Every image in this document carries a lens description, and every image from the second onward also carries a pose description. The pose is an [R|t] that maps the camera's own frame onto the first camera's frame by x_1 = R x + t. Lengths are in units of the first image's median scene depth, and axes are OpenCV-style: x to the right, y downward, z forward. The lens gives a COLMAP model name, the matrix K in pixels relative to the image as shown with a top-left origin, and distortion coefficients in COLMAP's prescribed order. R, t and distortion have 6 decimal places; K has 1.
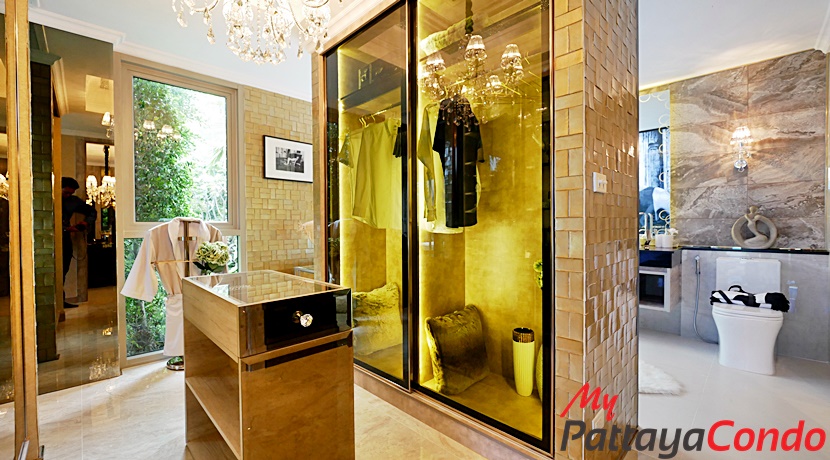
lens RADIAL K [[342.6, 0, 415.0], [0, 342.6, 229.8], [0, 0, 1]] dist [-0.009750, 0.000668]
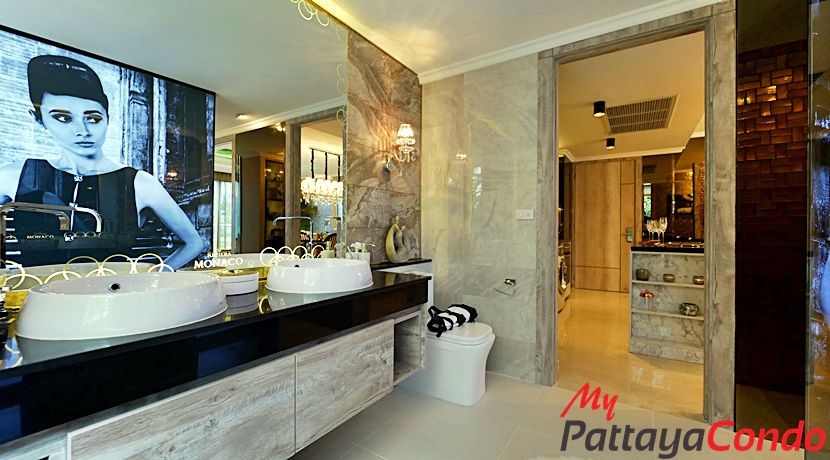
lens RADIAL K [[342.6, 0, 415.1], [0, 342.6, 230.8], [0, 0, 1]] dist [-0.009750, 0.000668]
pose [[-0.189021, 0.002324, 0.981970, 0.080644], [0.008352, 0.999965, -0.000759, -0.025382], [-0.981938, 0.008057, -0.189034, 1.028530]]
